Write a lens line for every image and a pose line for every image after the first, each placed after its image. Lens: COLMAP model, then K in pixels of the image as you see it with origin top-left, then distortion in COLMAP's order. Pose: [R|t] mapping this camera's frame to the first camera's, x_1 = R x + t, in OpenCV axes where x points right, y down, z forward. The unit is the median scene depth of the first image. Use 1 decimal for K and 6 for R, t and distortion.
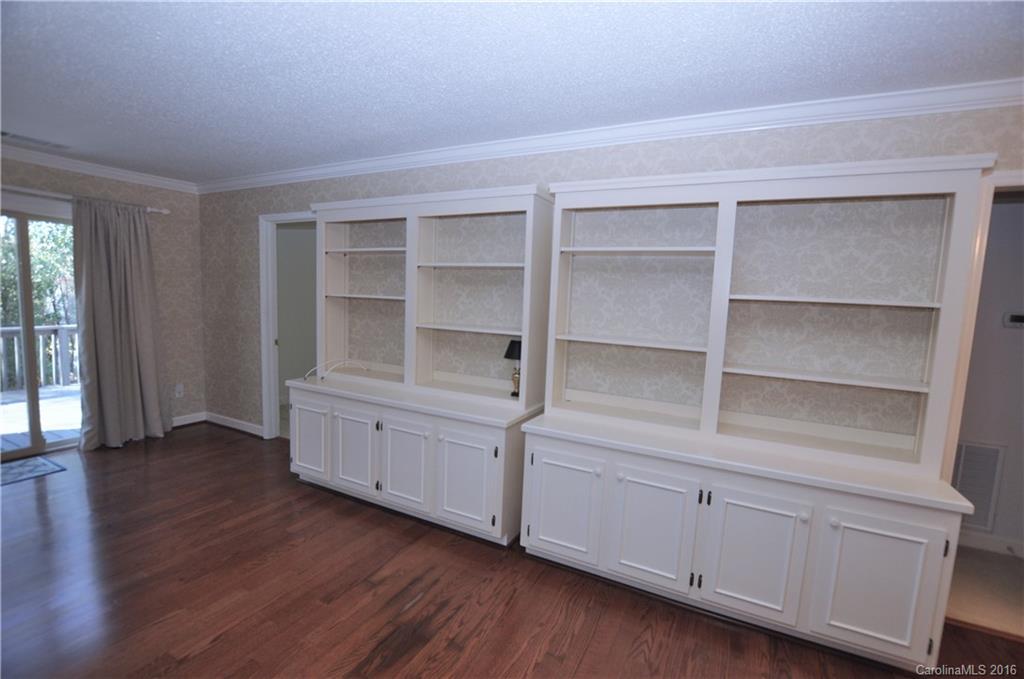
lens RADIAL K [[455.9, 0, 515.2], [0, 455.9, 342.9], [0, 0, 1]] dist [-0.037458, 0.006153]
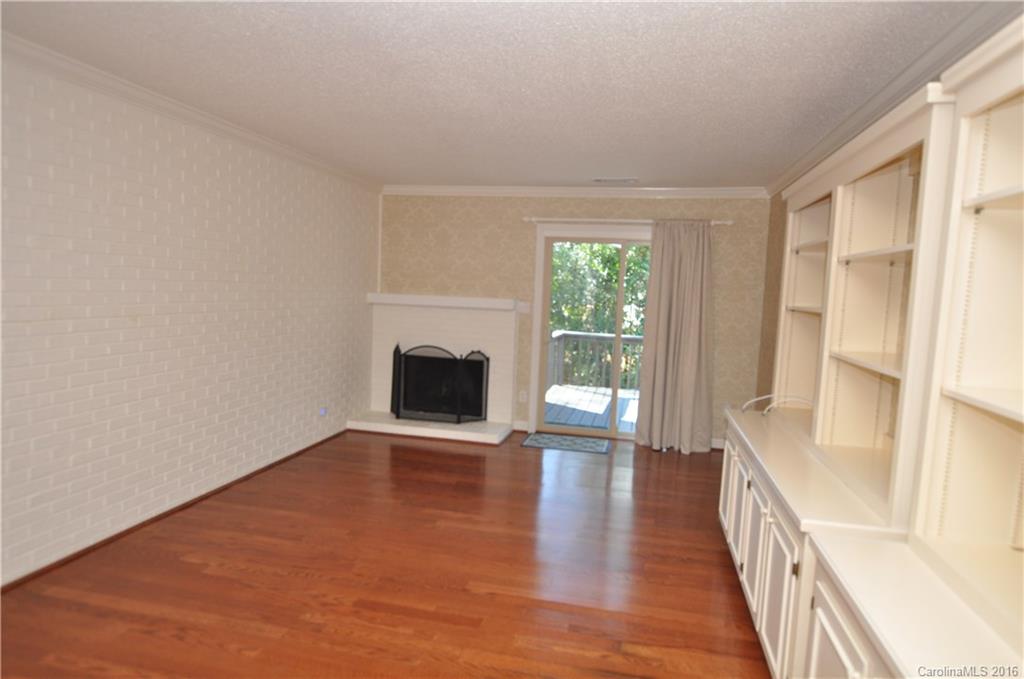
lens RADIAL K [[596.2, 0, 515.3], [0, 596.2, 338.2], [0, 0, 1]] dist [-0.002376, -0.000045]
pose [[0.262312, 0.051272, -0.963620, 0.376626], [-0.137211, 0.990423, 0.015348, -0.005091], [0.955178, 0.128193, 0.266835, 0.274235]]
